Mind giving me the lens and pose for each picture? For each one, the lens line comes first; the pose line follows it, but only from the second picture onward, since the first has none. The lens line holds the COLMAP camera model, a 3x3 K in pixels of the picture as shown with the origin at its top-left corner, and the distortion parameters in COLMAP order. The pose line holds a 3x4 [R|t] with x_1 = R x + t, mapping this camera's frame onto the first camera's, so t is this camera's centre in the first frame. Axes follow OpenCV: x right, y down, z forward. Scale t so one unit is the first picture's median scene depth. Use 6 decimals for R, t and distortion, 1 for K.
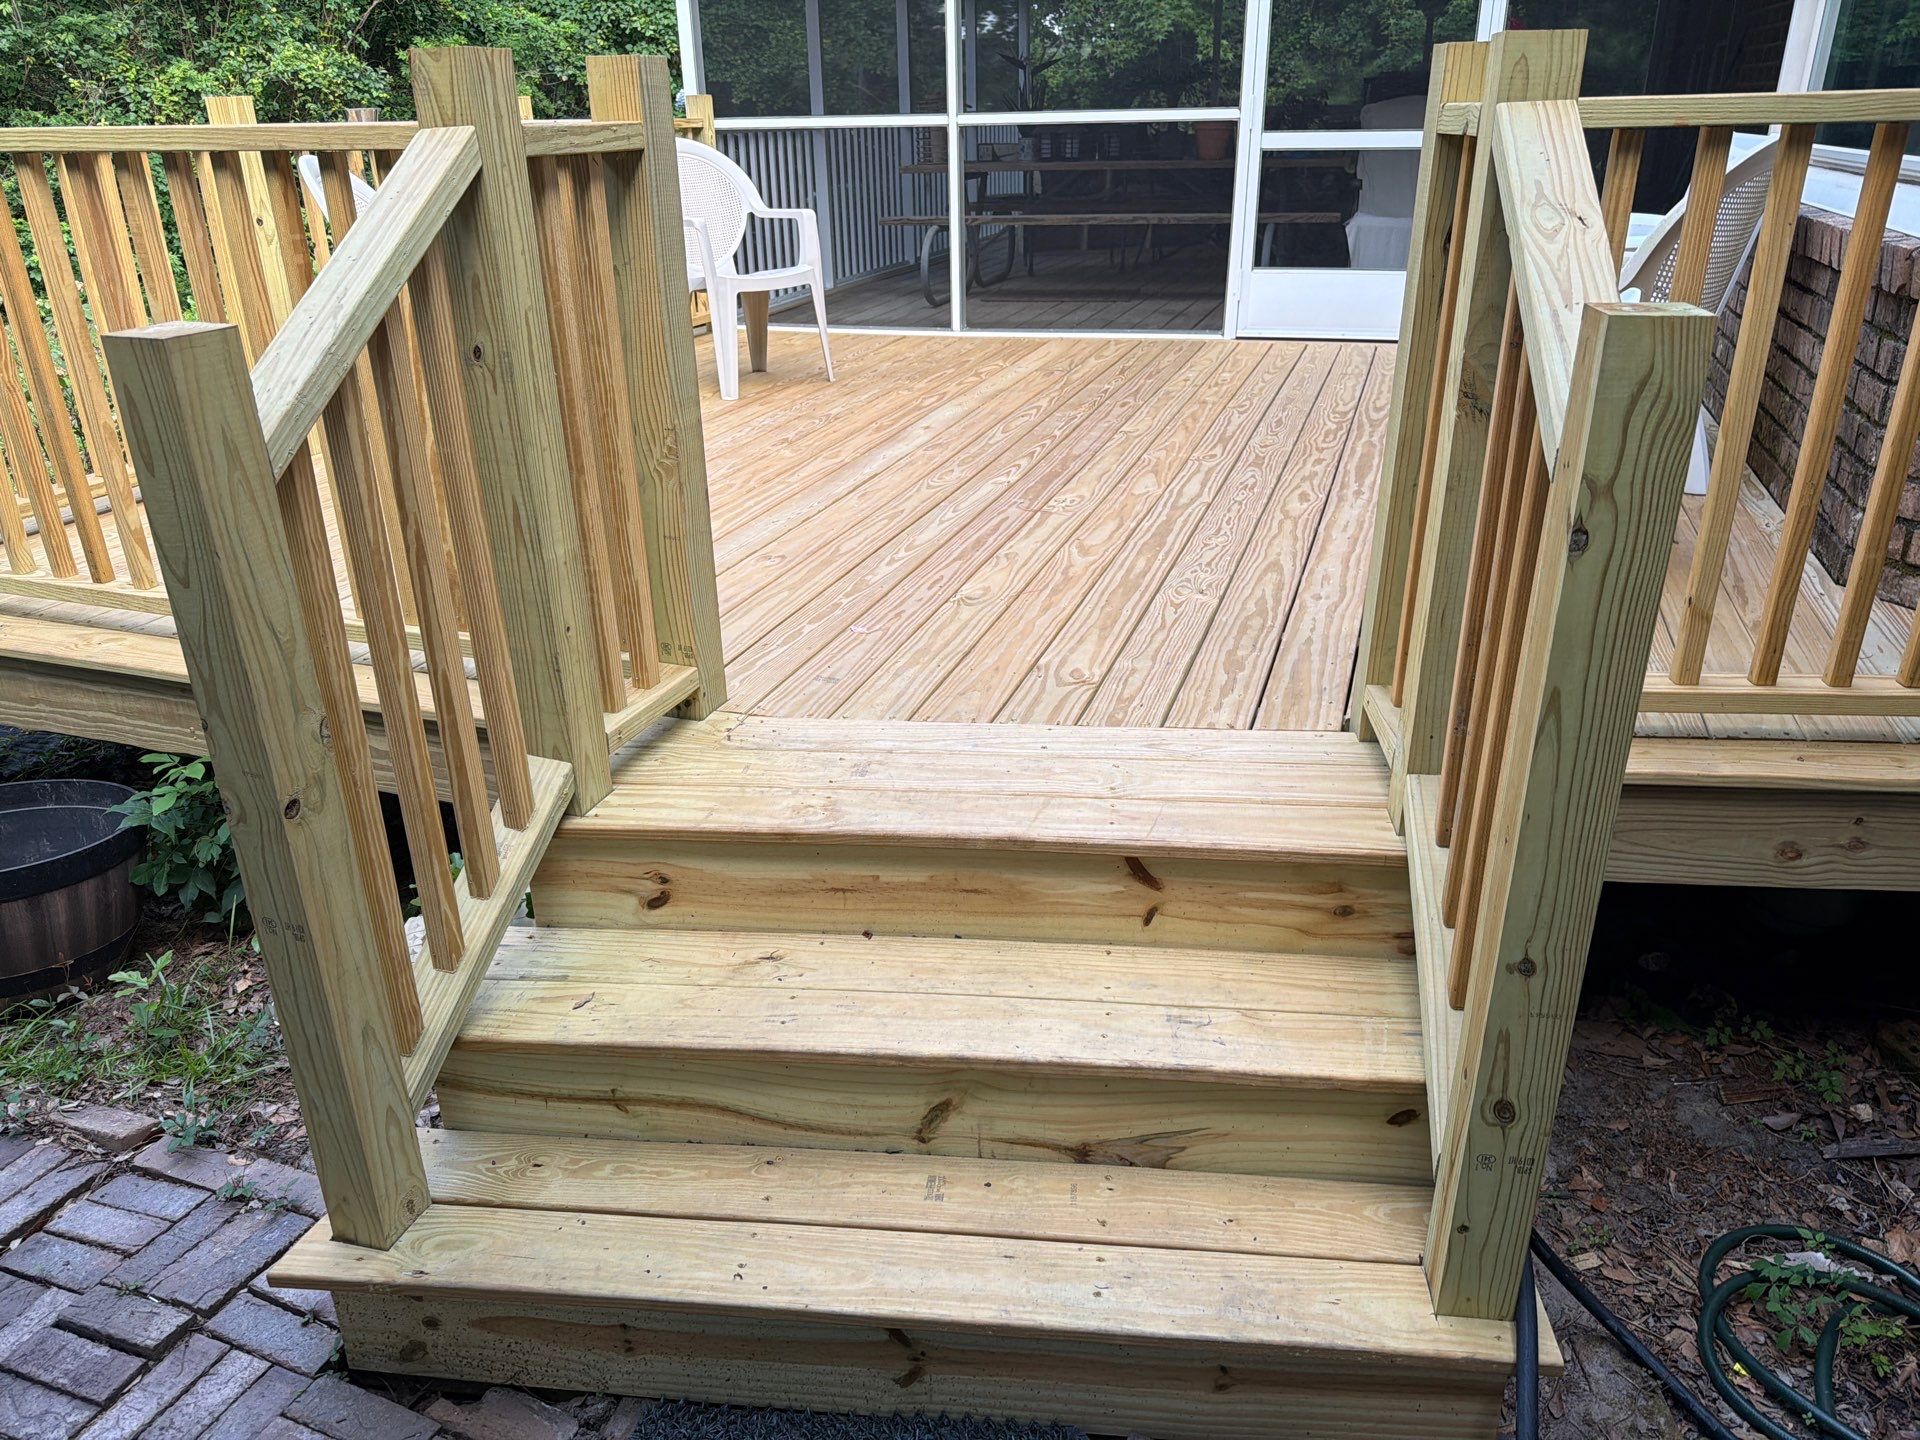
lens RADIAL K [[1350.6, 0, 948.7], [0, 1350.6, 720.4], [0, 0, 1]] dist [0.066822, -0.077354]
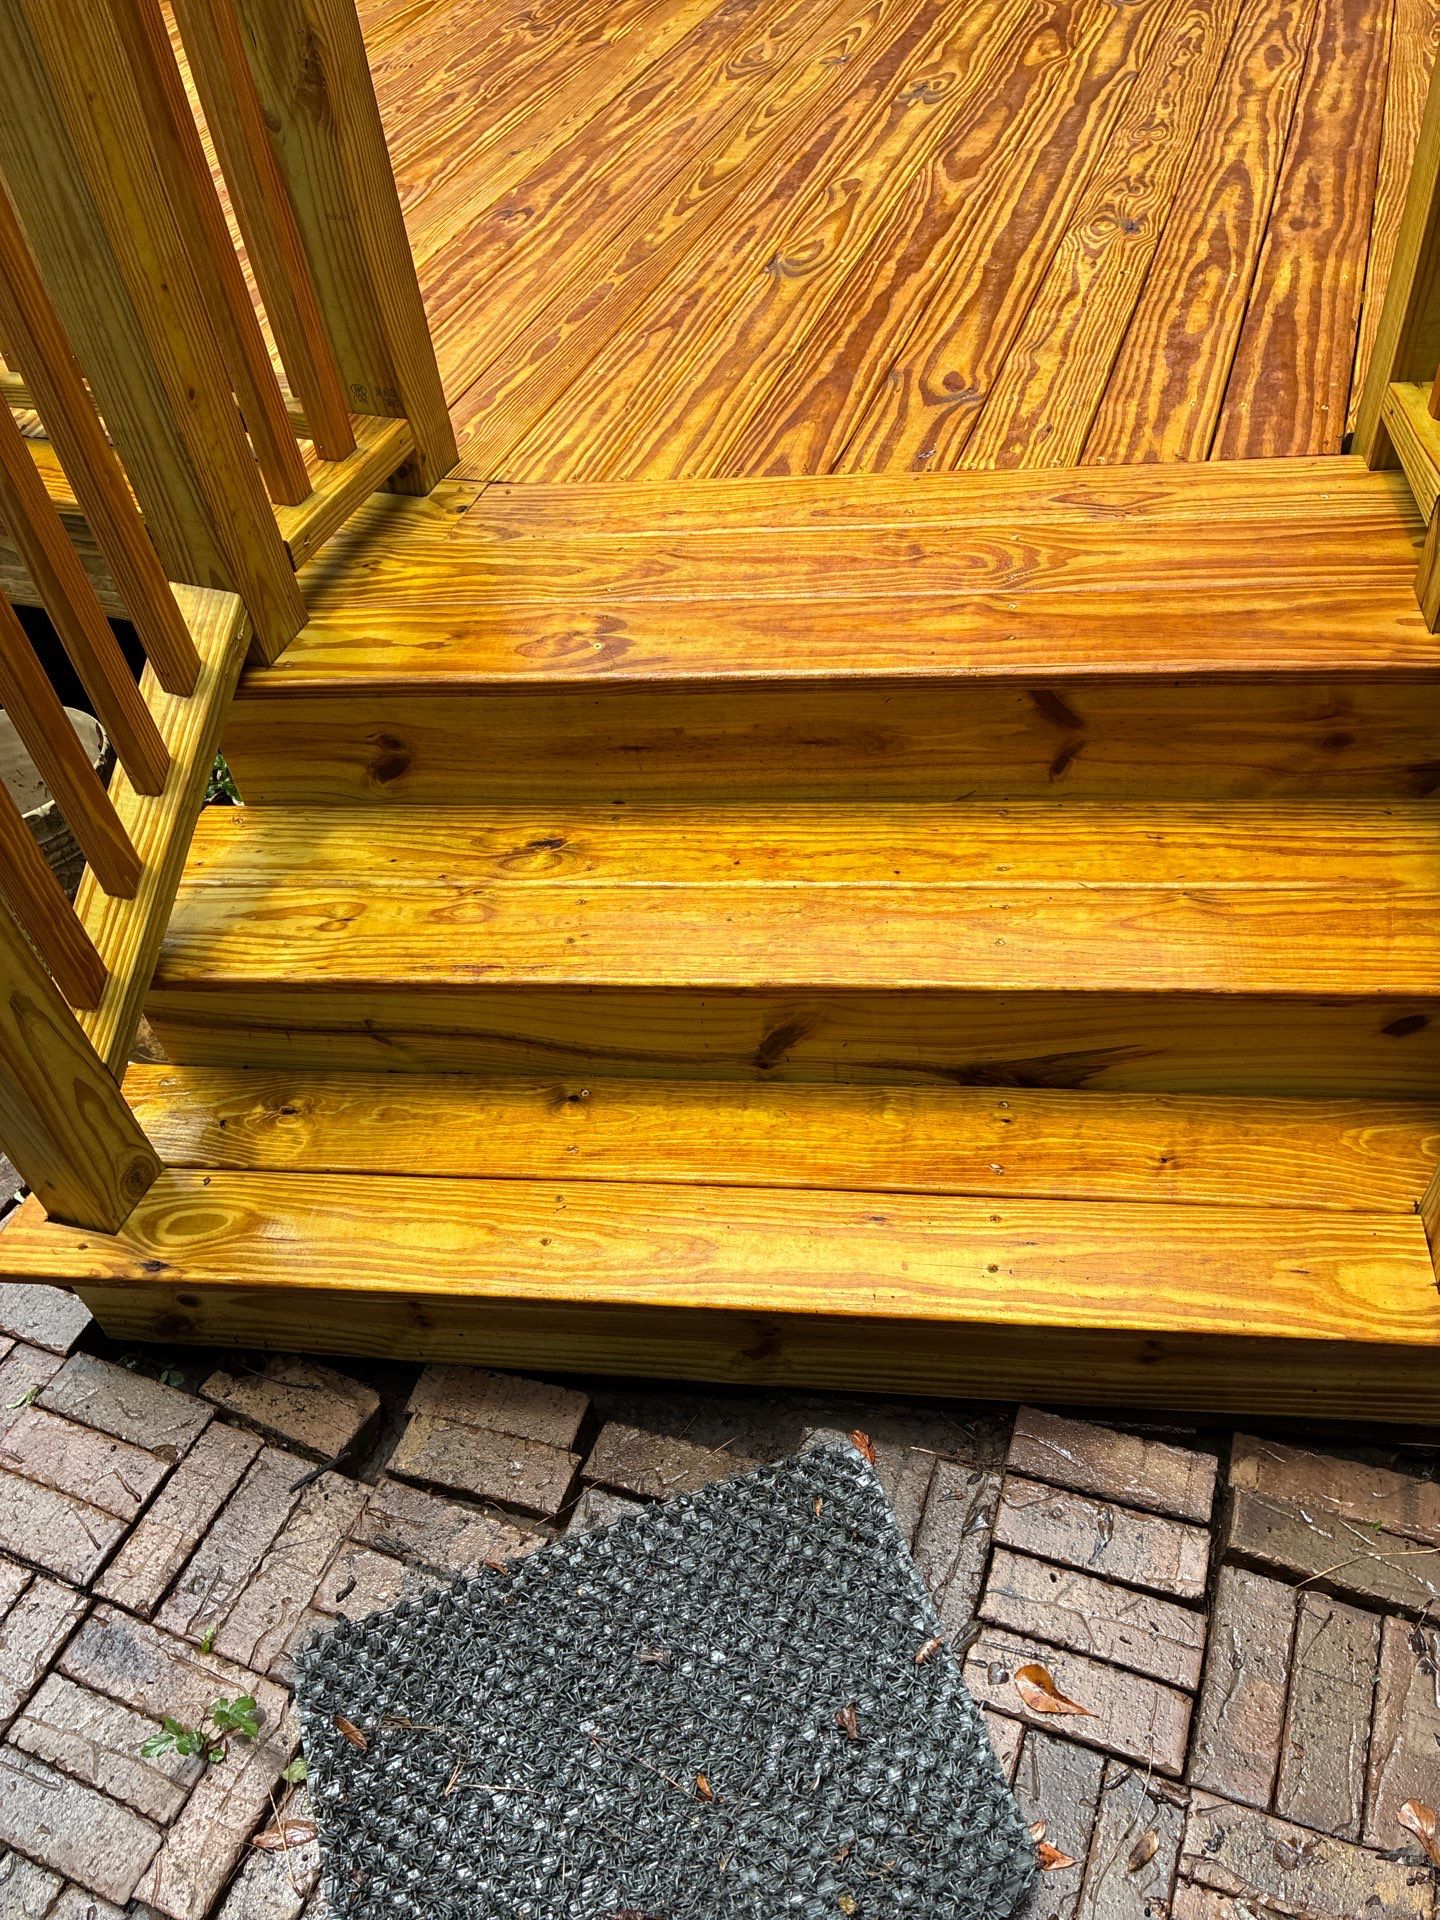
lens RADIAL K [[1447.1, 0, 723.1], [0, 1447.1, 949.4], [0, 0, 1]] dist [0.061660, -0.071760]
pose [[0.997152, -0.046688, -0.059221, 0.007332], [0.065138, 0.928956, 0.364415, -0.042598], [0.038000, -0.367235, 0.929352, 0.177341]]
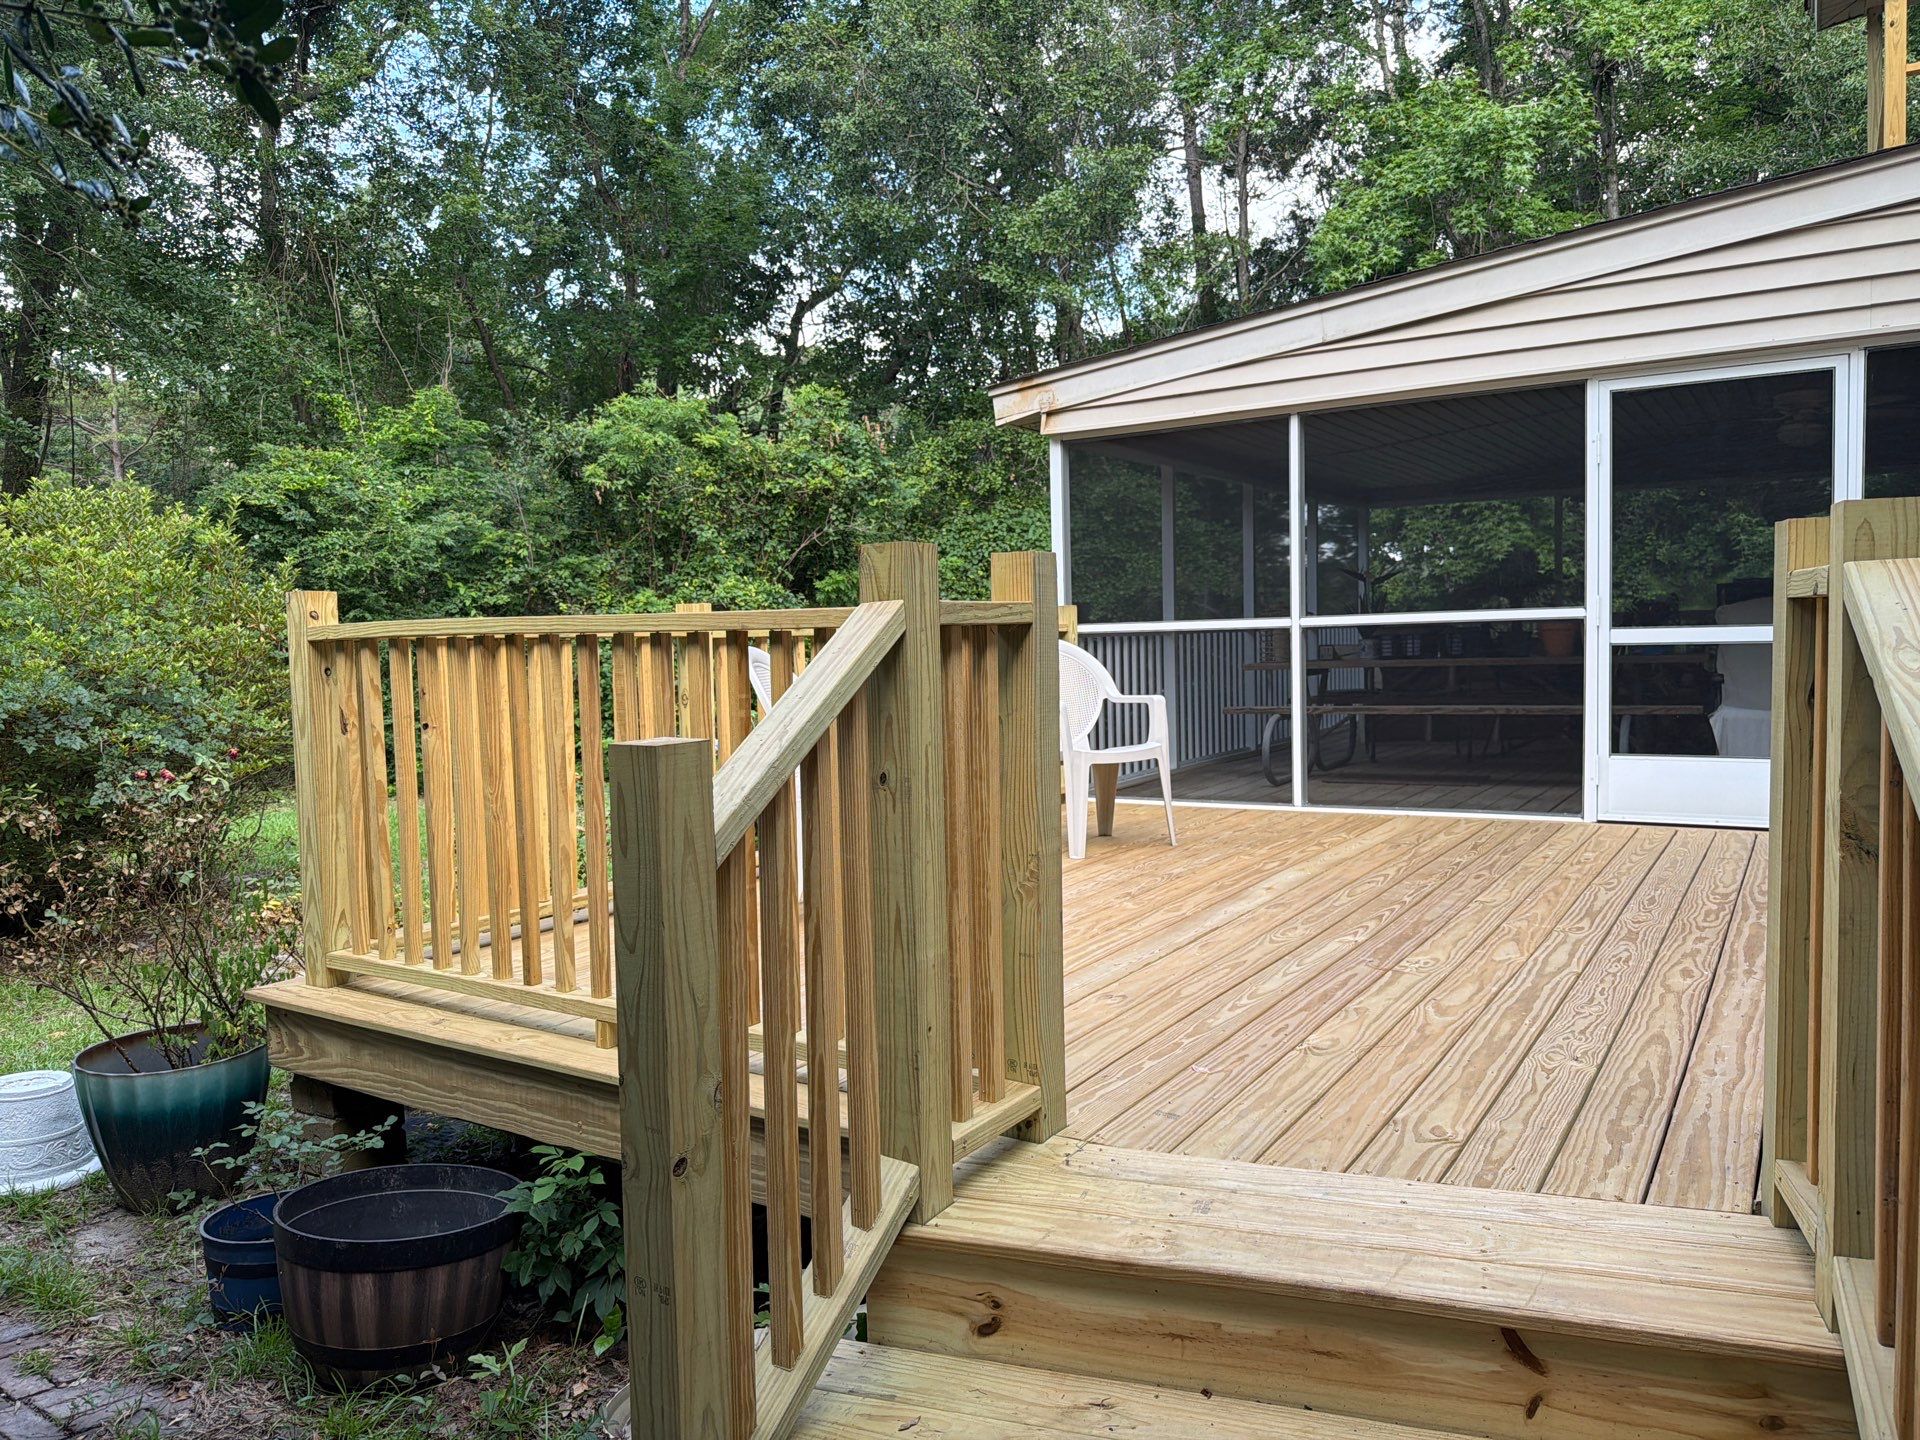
lens RADIAL K [[1349.0, 0, 965.2], [0, 1349.0, 723.9], [0, 0, 1]] dist [0.105715, -0.160329]
pose [[0.972987, 0.009176, -0.230678, -0.007562], [-0.087811, 0.938817, -0.333034, 0.043872], [0.213509, 0.344293, 0.914263, -0.037565]]
